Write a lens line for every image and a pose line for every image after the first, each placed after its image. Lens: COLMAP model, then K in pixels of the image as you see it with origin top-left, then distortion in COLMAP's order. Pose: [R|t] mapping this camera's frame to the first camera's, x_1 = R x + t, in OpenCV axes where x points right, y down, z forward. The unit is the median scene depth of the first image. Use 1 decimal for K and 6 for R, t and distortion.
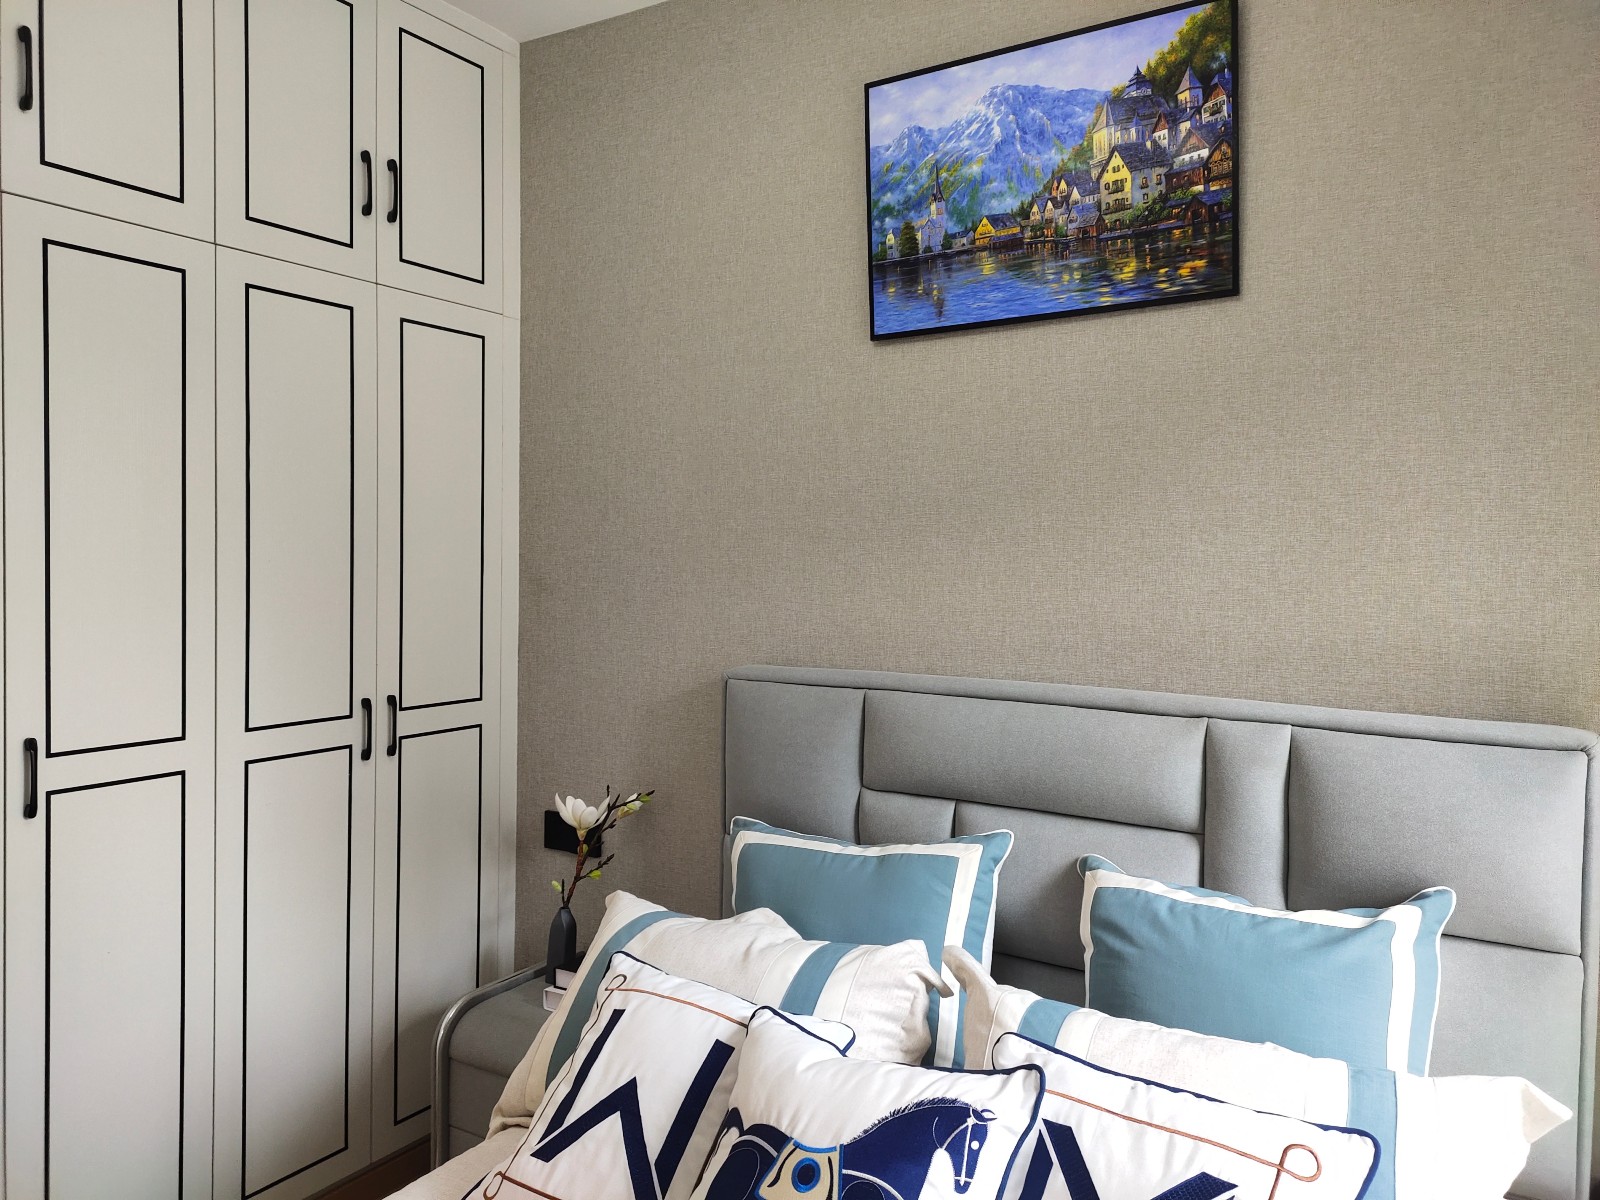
lens RADIAL K [[1185.5, 0, 798.5], [0, 1185.5, 594.3], [0, 0, 1]] dist [0.054859, -0.031002]
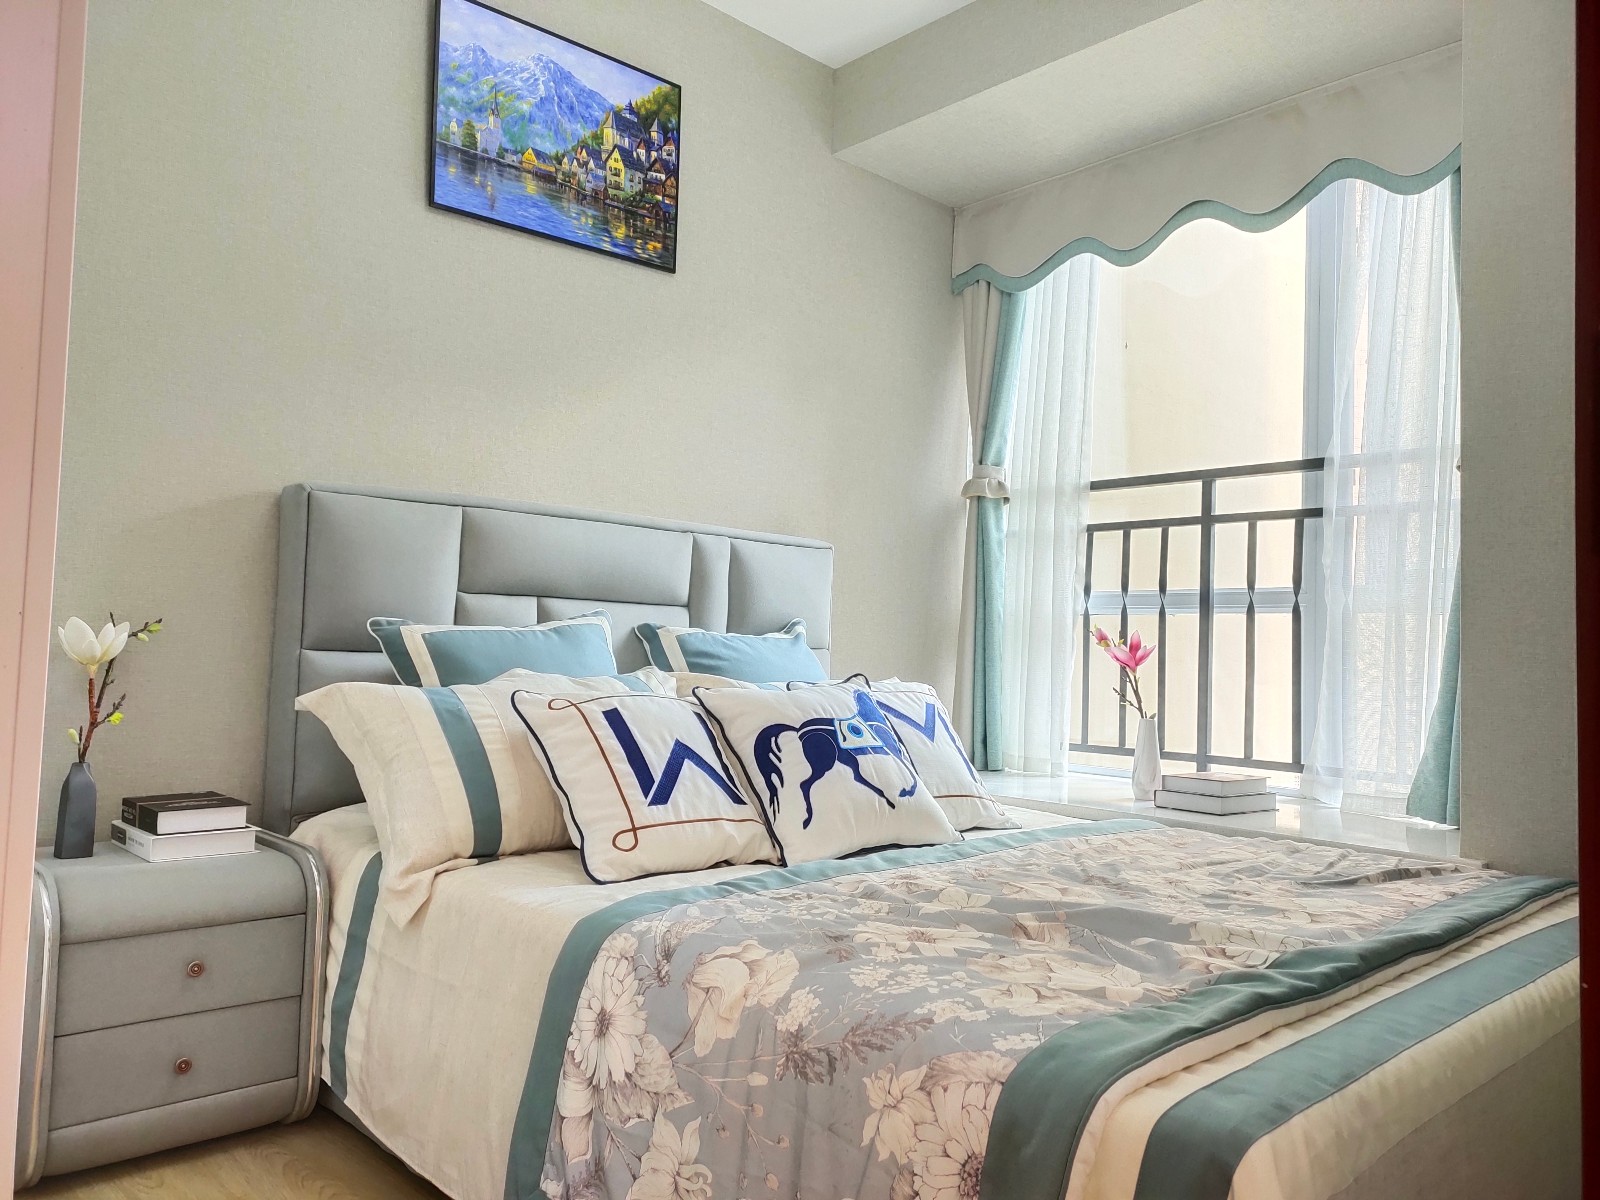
lens RADIAL K [[1185.5, 0, 800.0], [0, 1185.5, 604.4], [0, 0, 1]] dist [0.054859, -0.031002]
pose [[0.256936, 0.034635, 0.965808, -1.037138], [0.006991, 0.999265, -0.037695, 0.235377], [-0.966403, 0.016437, 0.256505, 0.410386]]
